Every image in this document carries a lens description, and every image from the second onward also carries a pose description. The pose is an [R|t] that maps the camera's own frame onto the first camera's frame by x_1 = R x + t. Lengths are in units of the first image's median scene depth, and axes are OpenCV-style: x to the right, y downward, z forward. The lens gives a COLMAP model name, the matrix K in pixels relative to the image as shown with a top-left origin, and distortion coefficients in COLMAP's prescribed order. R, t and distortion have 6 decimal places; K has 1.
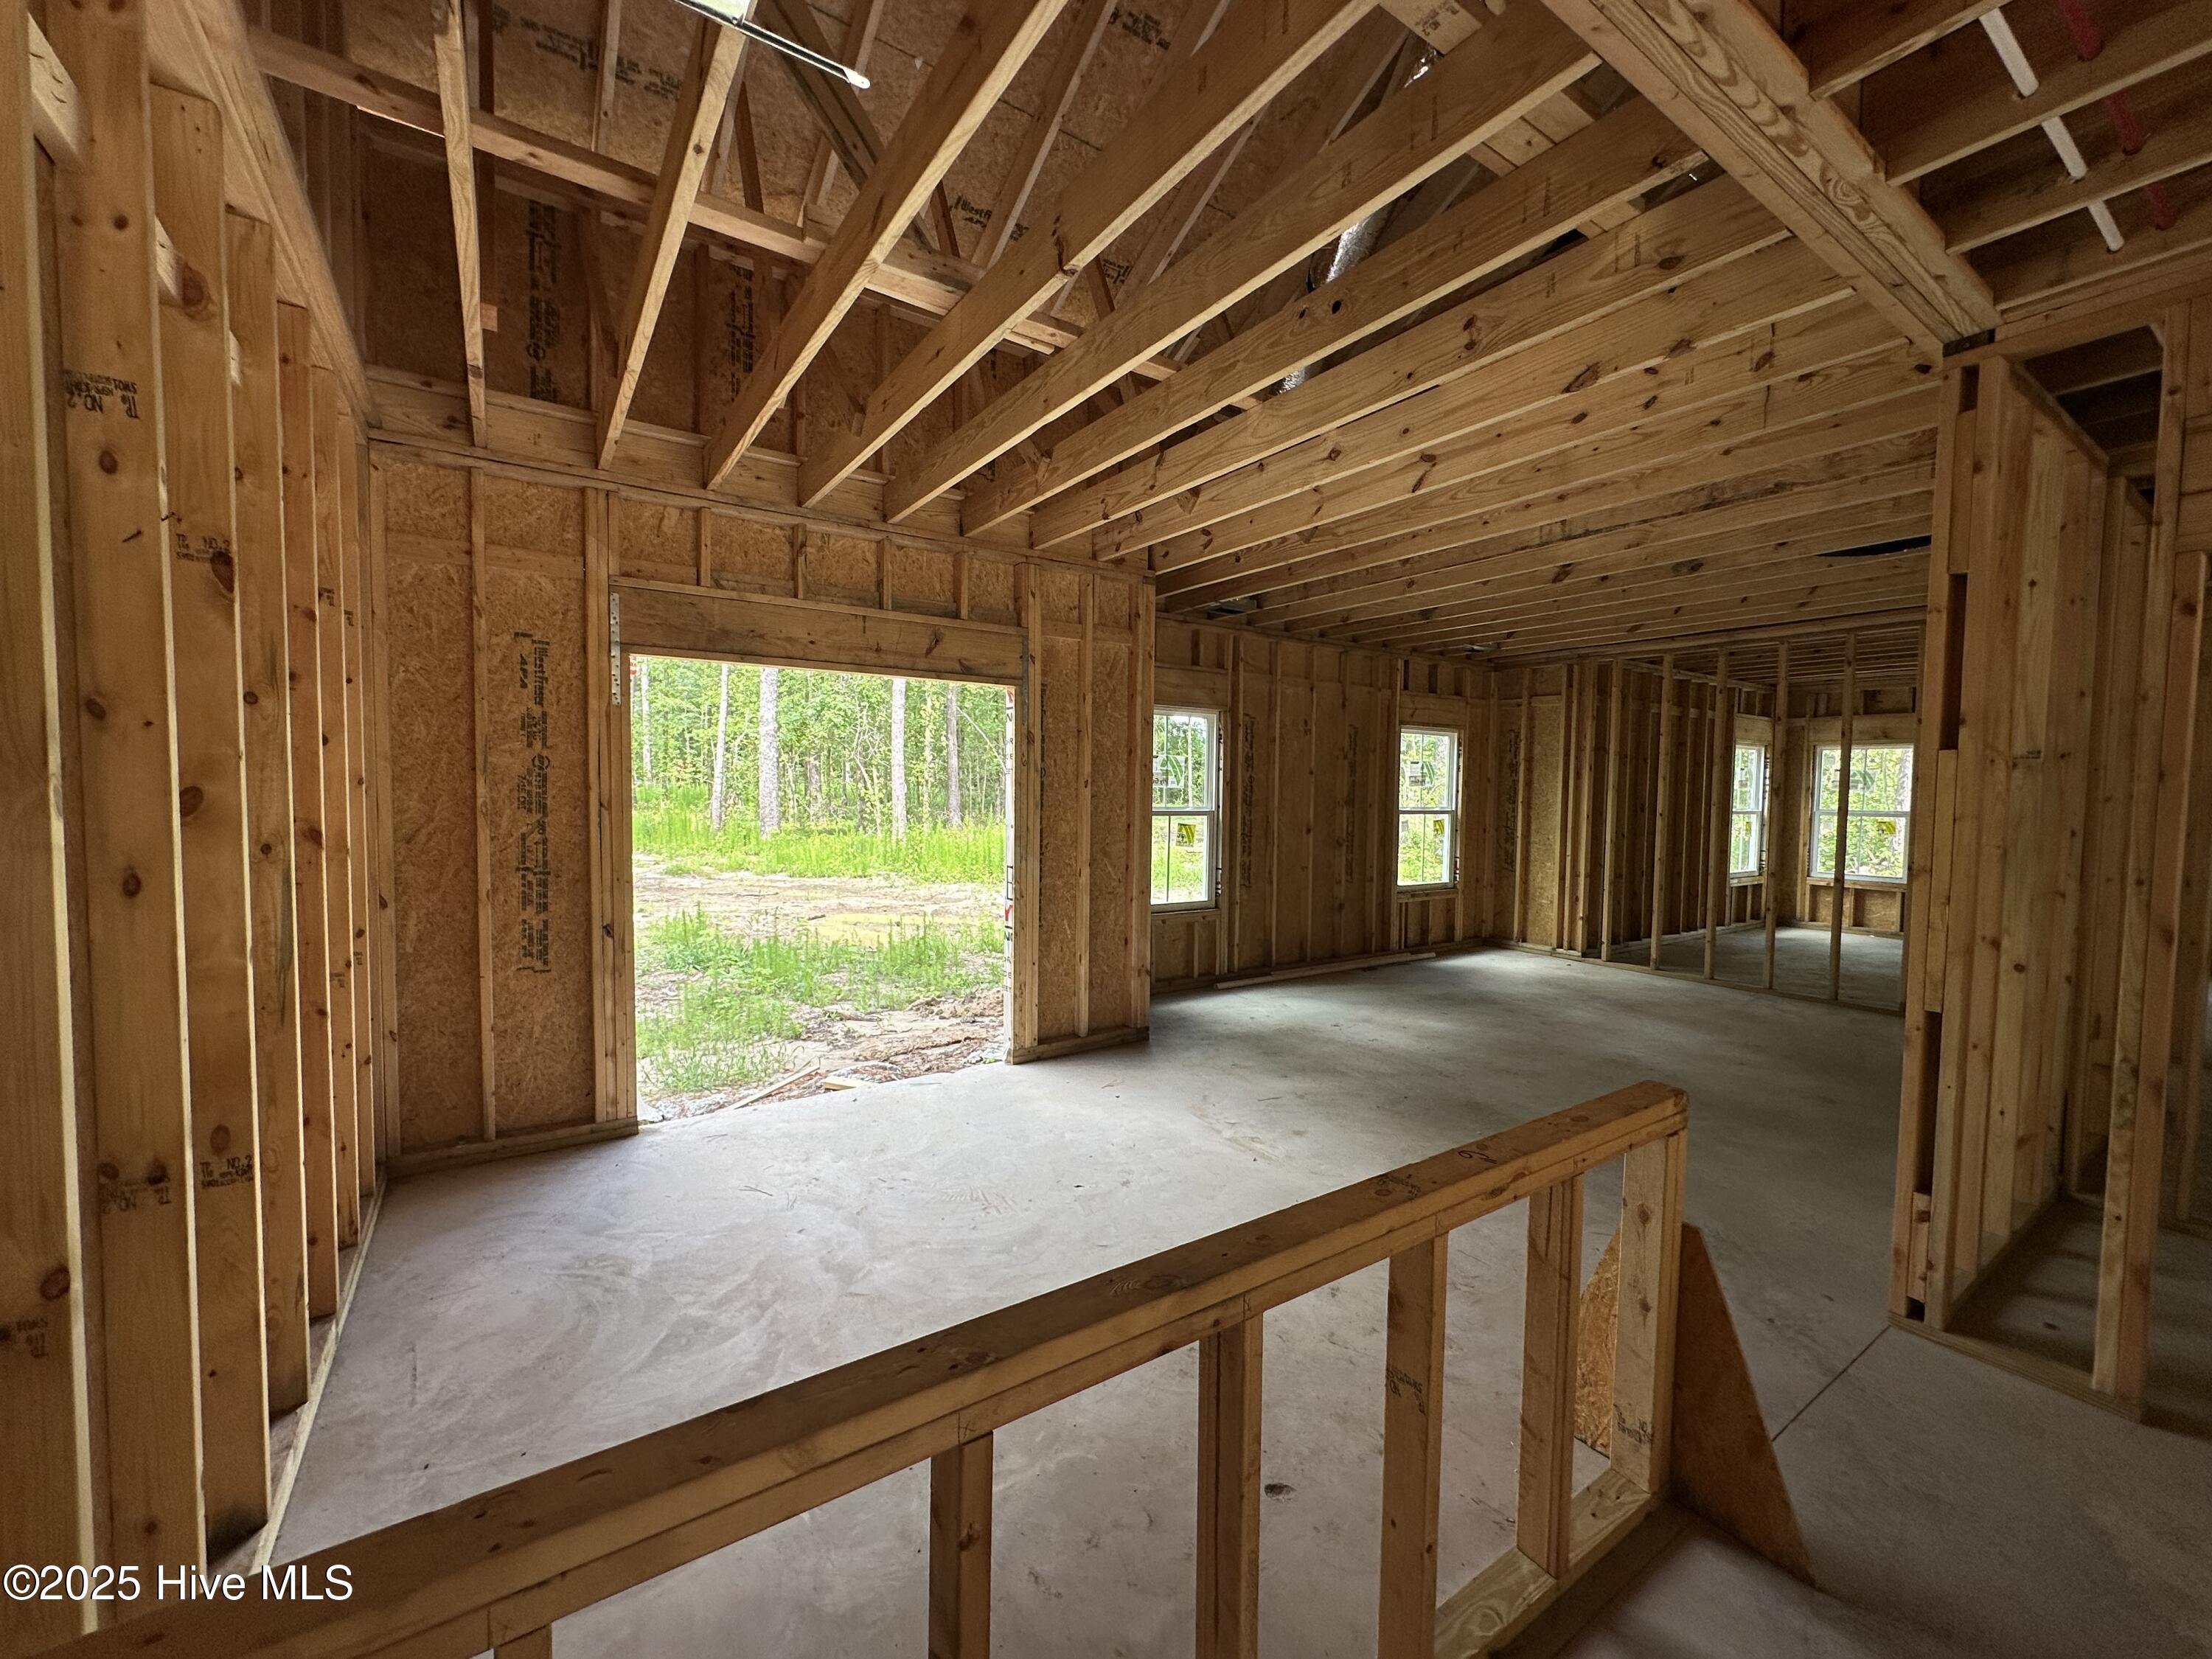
lens RADIAL K [[885.1, 0, 1102.5], [0, 885.1, 838.1], [0, 0, 1]] dist [-0.001845, -0.000475]
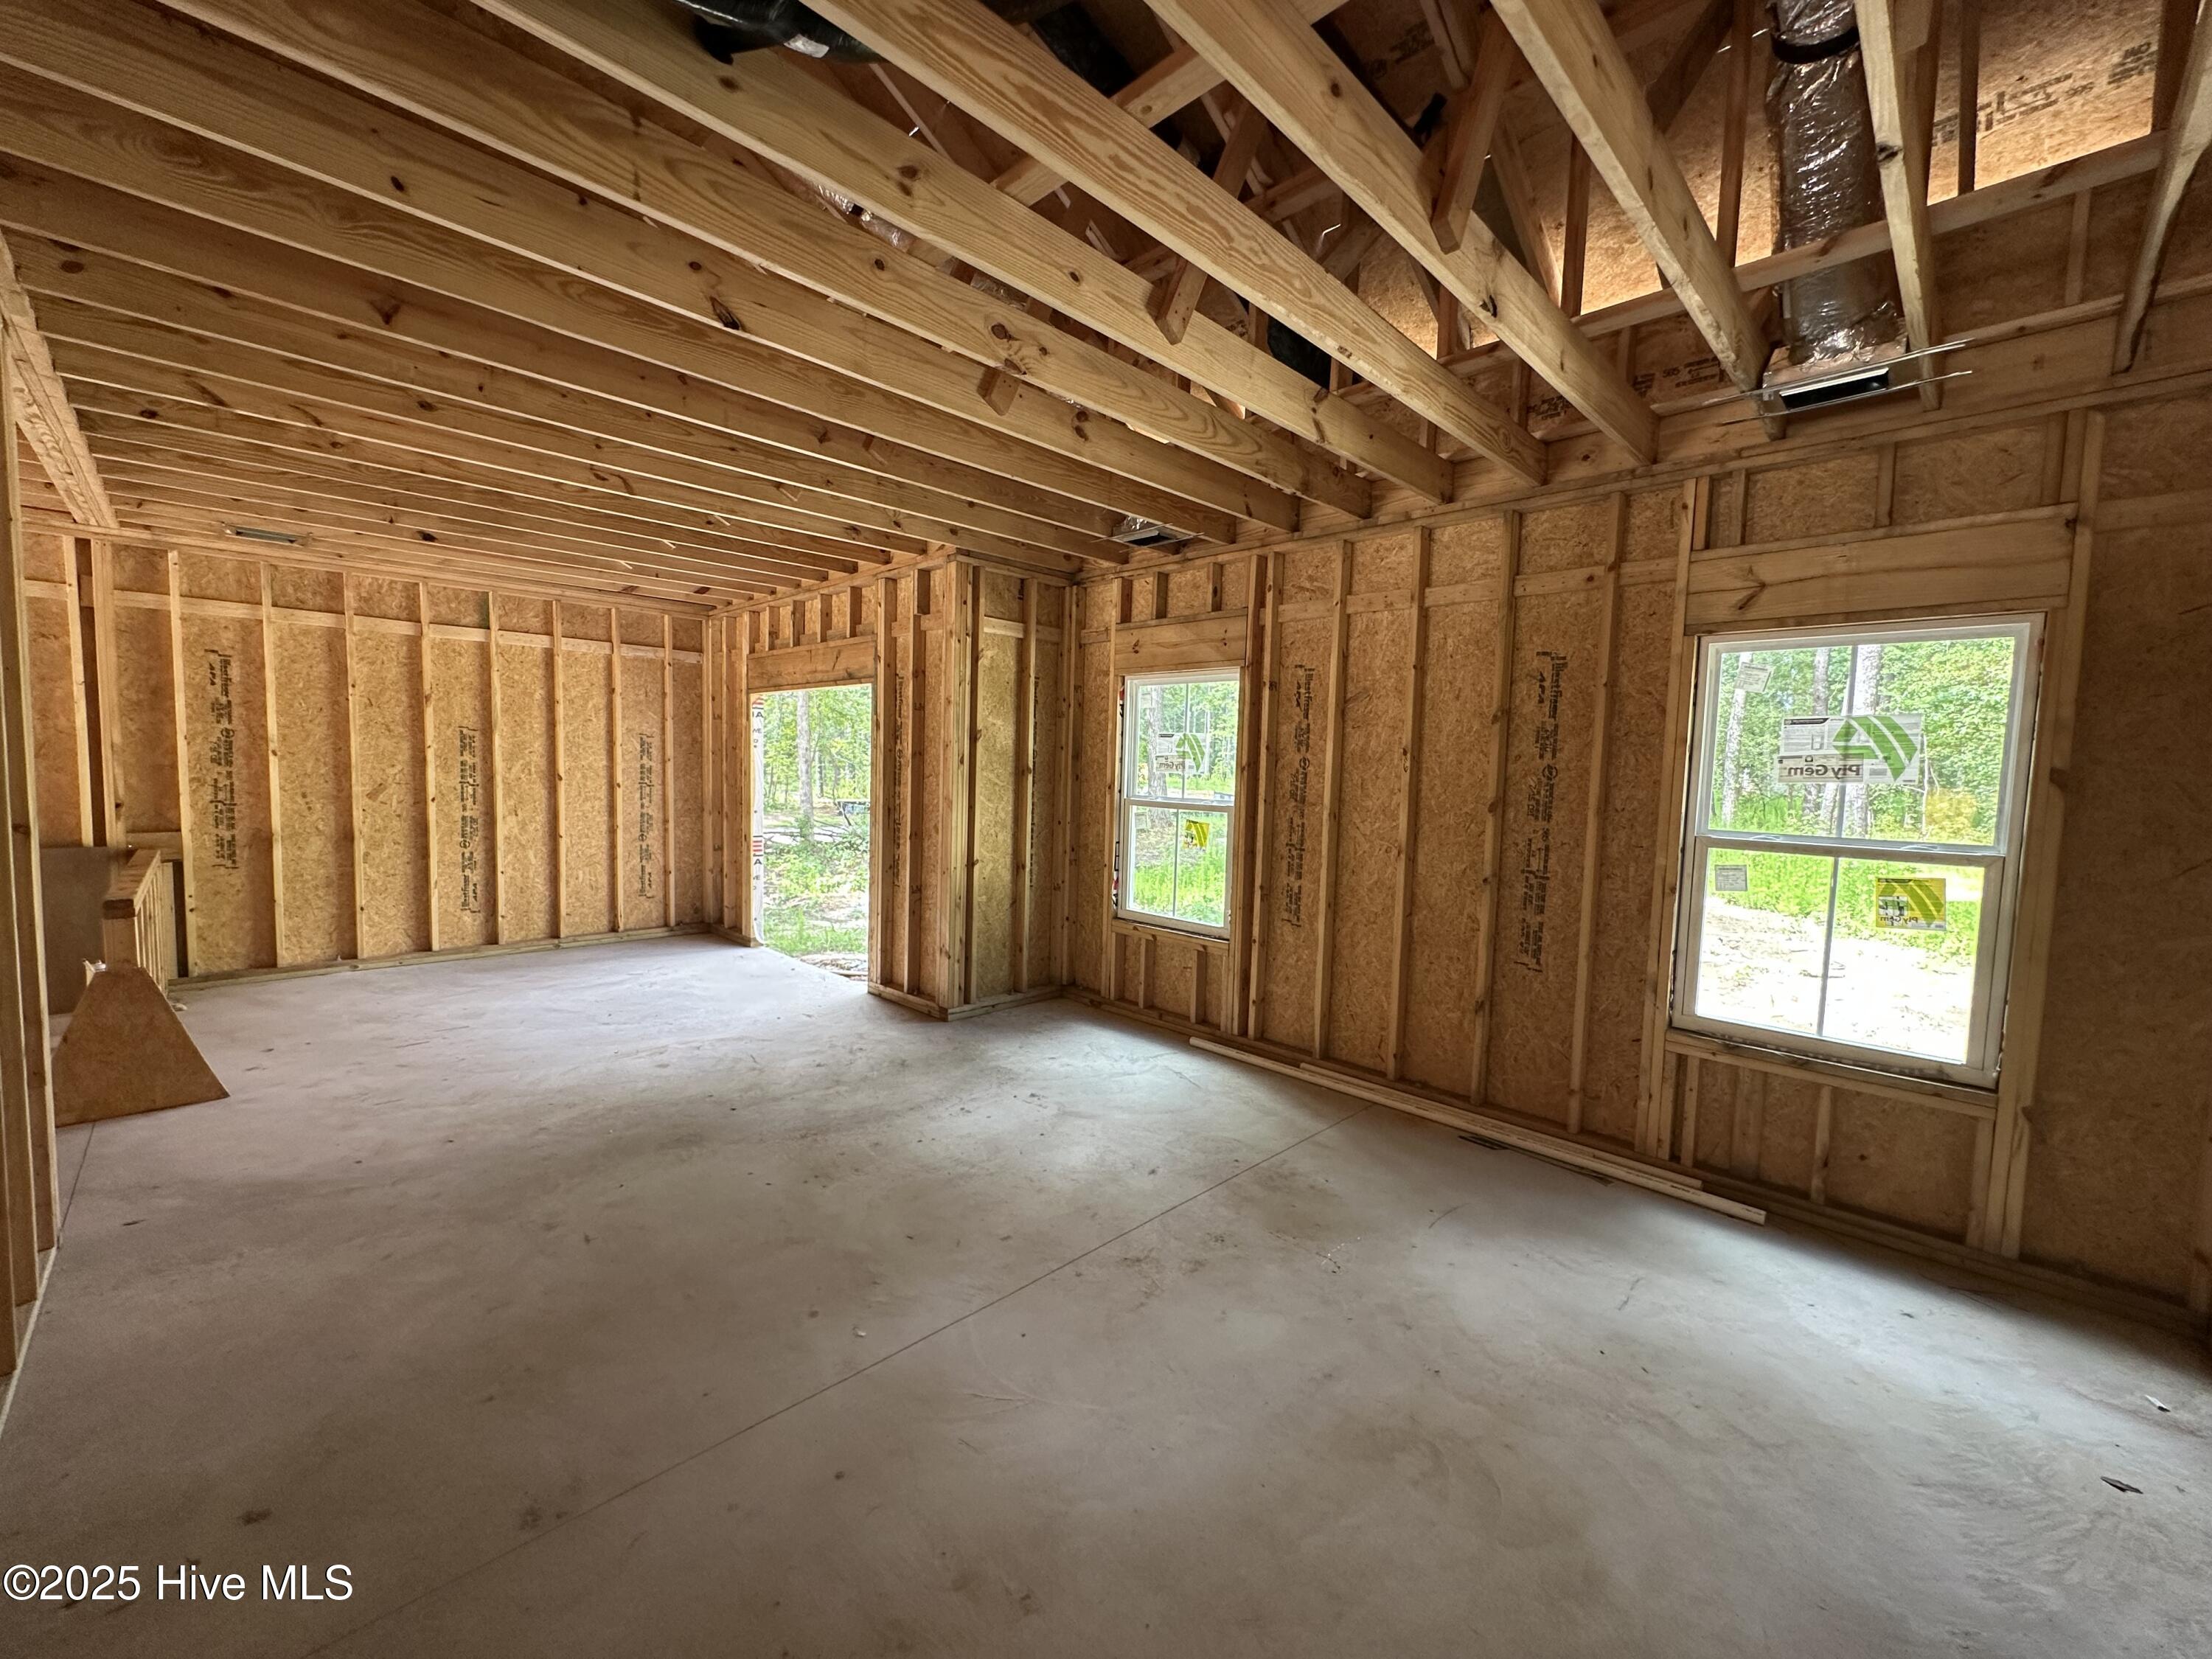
lens RADIAL K [[885.1, 0, 1105.2], [0, 885.1, 829.8], [0, 0, 1]] dist [-0.001845, -0.000475]
pose [[0.196712, 0.053885, -0.978979, 1.033472], [-0.087096, 0.995502, 0.037293, -0.038081], [0.976585, 0.077929, 0.200521, 0.954768]]
